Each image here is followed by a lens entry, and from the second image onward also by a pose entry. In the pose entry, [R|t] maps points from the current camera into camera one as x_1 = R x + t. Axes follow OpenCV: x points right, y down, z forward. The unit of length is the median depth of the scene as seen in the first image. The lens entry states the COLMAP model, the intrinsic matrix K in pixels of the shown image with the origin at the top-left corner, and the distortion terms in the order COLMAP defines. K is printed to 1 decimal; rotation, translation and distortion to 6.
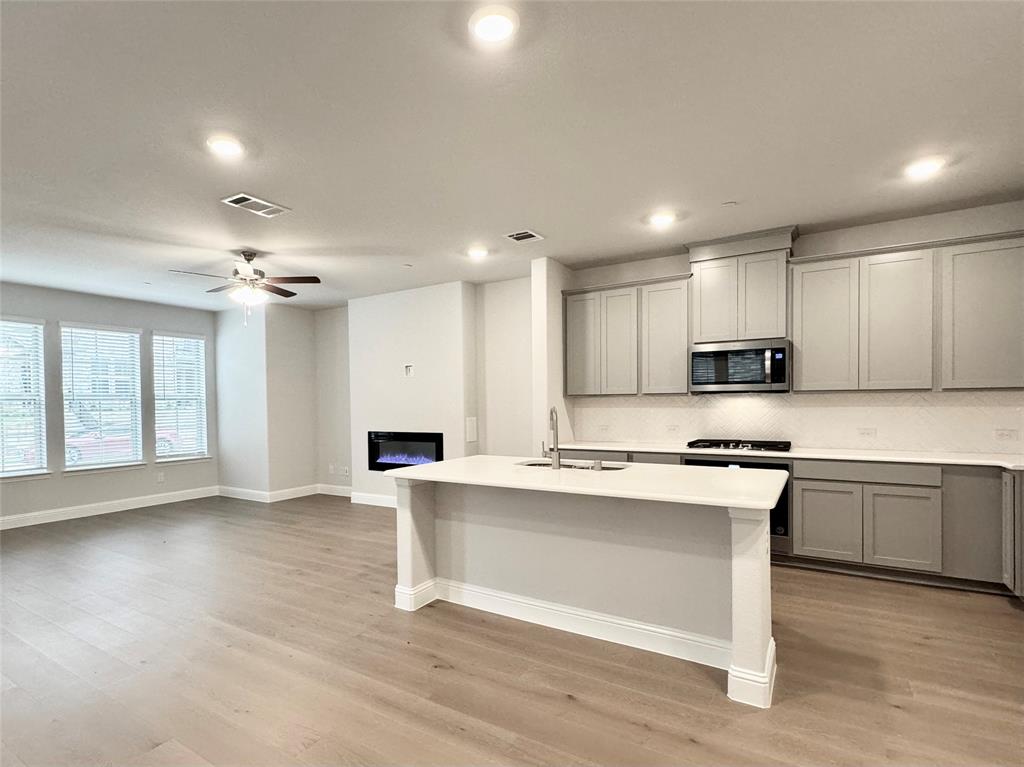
lens RADIAL K [[531.0, 0, 460.3], [0, 531.0, 409.7], [0, 0, 1]] dist [-0.000182, 0.002162]
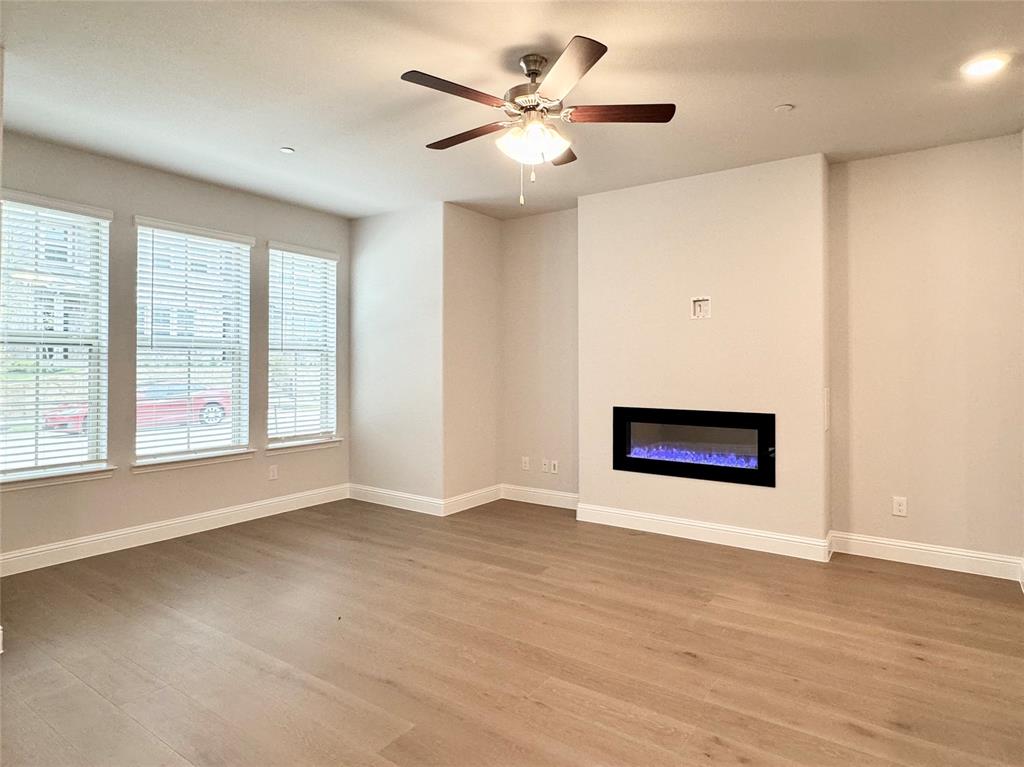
lens RADIAL K [[592.1, 0, 502.3], [0, 592.1, 361.0], [0, 0, 1]] dist [0.000357, 0.001581]
pose [[0.999649, 0.016516, -0.020711, -0.382021], [-0.016897, 0.999688, -0.018385, 0.003358], [0.020401, 0.018728, 0.999616, 0.405815]]
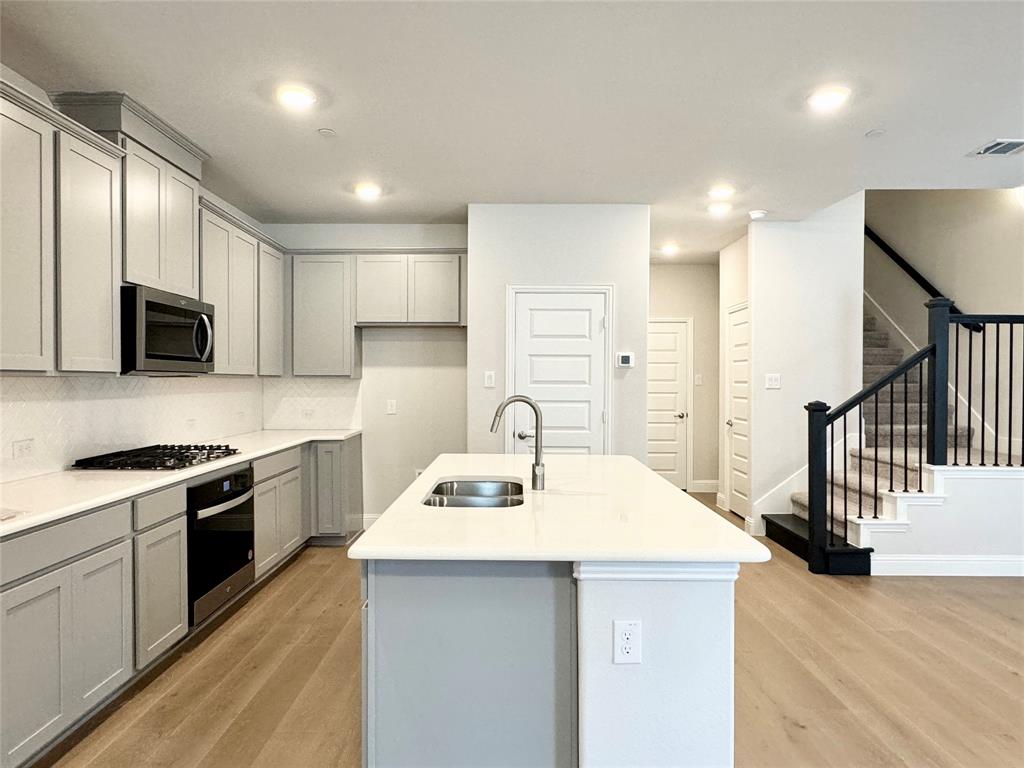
lens RADIAL K [[638.0, 0, 506.4], [0, 638.0, 383.7], [0, 0, 1]] dist [0.001630, 0.000951]
pose [[-0.554816, 0.005388, 0.831955, -0.292175], [0.014276, 0.999893, 0.003044, -0.014628], [-0.831850, 0.013566, -0.554834, 0.934303]]
